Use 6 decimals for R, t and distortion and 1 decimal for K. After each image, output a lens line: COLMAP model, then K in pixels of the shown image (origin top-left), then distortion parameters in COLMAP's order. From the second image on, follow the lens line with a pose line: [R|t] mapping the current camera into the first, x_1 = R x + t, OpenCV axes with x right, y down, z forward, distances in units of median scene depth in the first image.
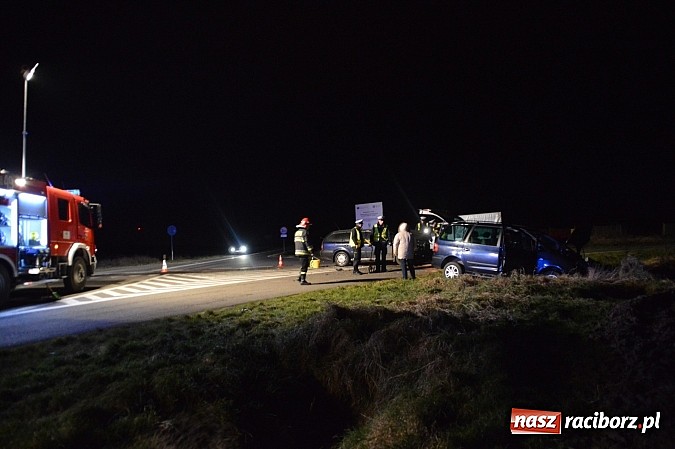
lens RADIAL K [[528.1, 0, 336.5], [0, 528.1, 227.0], [0, 0, 1]] dist [-0.006183, -0.000095]
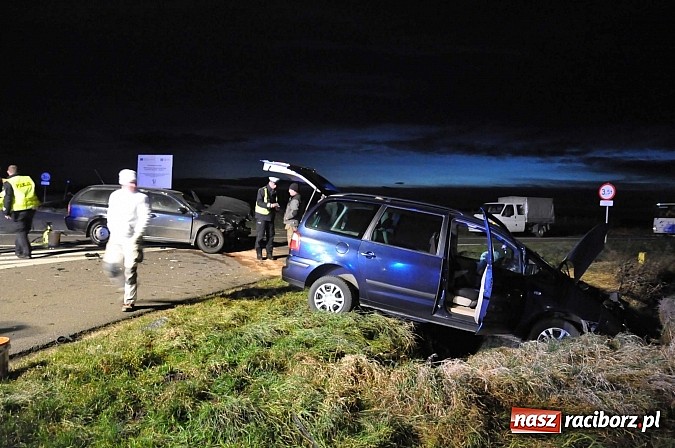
lens RADIAL K [[463.6, 0, 331.6], [0, 463.6, 218.4], [0, 0, 1]] dist [-0.073325, -0.007984]
pose [[0.902083, 0.076600, 0.424710, 0.023827], [-0.101878, 0.994105, 0.037092, -0.001627], [-0.419365, -0.076728, 0.904569, 0.428860]]
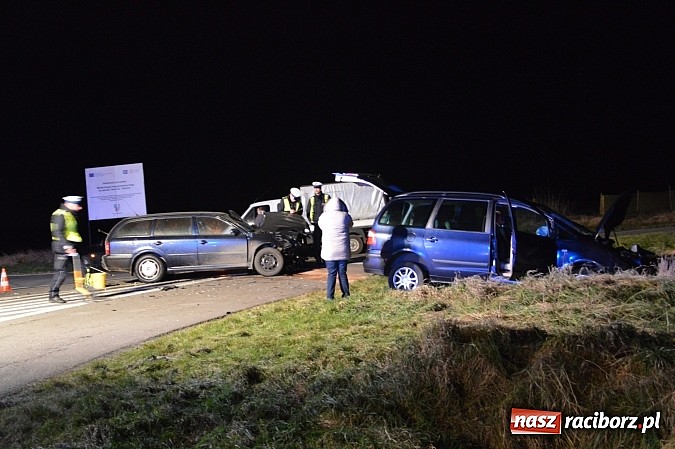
lens RADIAL K [[995.3, 0, 336.1], [0, 995.3, 221.3], [0, 0, 1]] dist [0.077902, 0.000000]
pose [[0.931565, -0.025733, 0.362662, -0.177608], [0.022367, 0.999659, 0.013479, 0.002979], [-0.362885, -0.004445, 0.931823, -0.007917]]
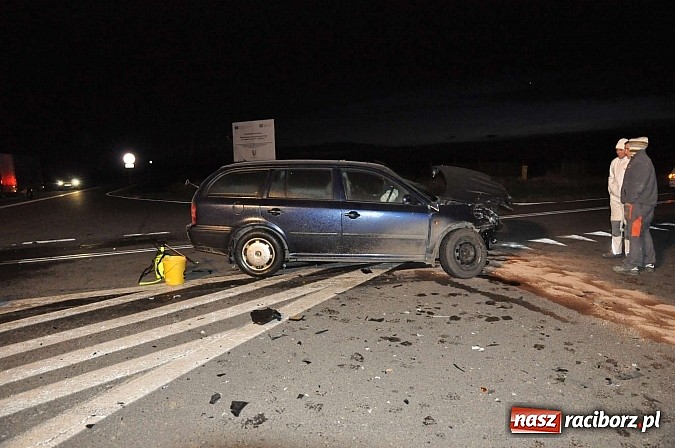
lens RADIAL K [[463.6, 0, 328.0], [0, 463.6, 228.2], [0, 0, 1]] dist [-0.073325, -0.007984]
pose [[0.960194, -0.016496, 0.278846, -0.027347], [-0.026032, 0.988626, 0.148126, 0.003050], [-0.278118, -0.149489, 0.948843, 0.721641]]
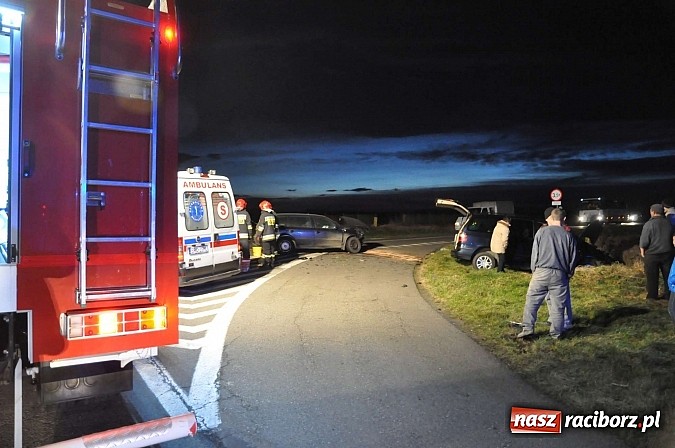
lens RADIAL K [[463.6, 0, 331.2], [0, 463.6, 224.8], [0, 0, 1]] dist [-0.073325, -0.007984]
pose [[0.833195, 0.021198, 0.552572, -0.364523], [-0.039682, 0.998981, 0.021511, 0.003281], [-0.551553, -0.039850, 0.833187, 0.290339]]
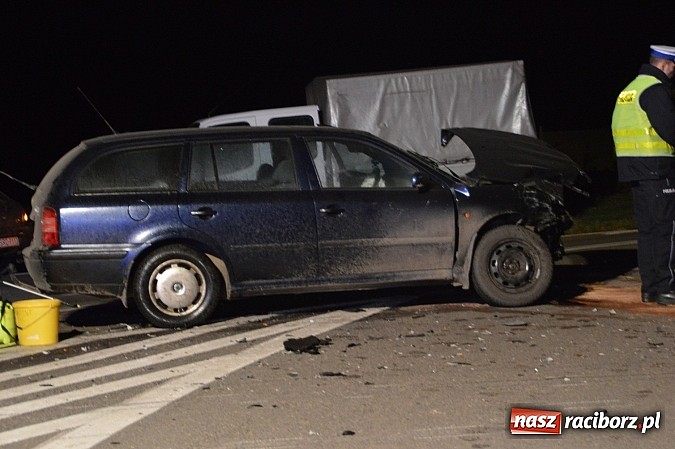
lens RADIAL K [[1940.7, 0, 320.4], [0, 1940.7, 219.2], [0, 0, 1]] dist [0.547463, 0.000000]
pose [[0.856617, -0.031873, 0.514967, -0.296438], [0.014933, 0.999204, 0.037004, 0.012225], [-0.515737, -0.024009, 0.856411, 0.386925]]
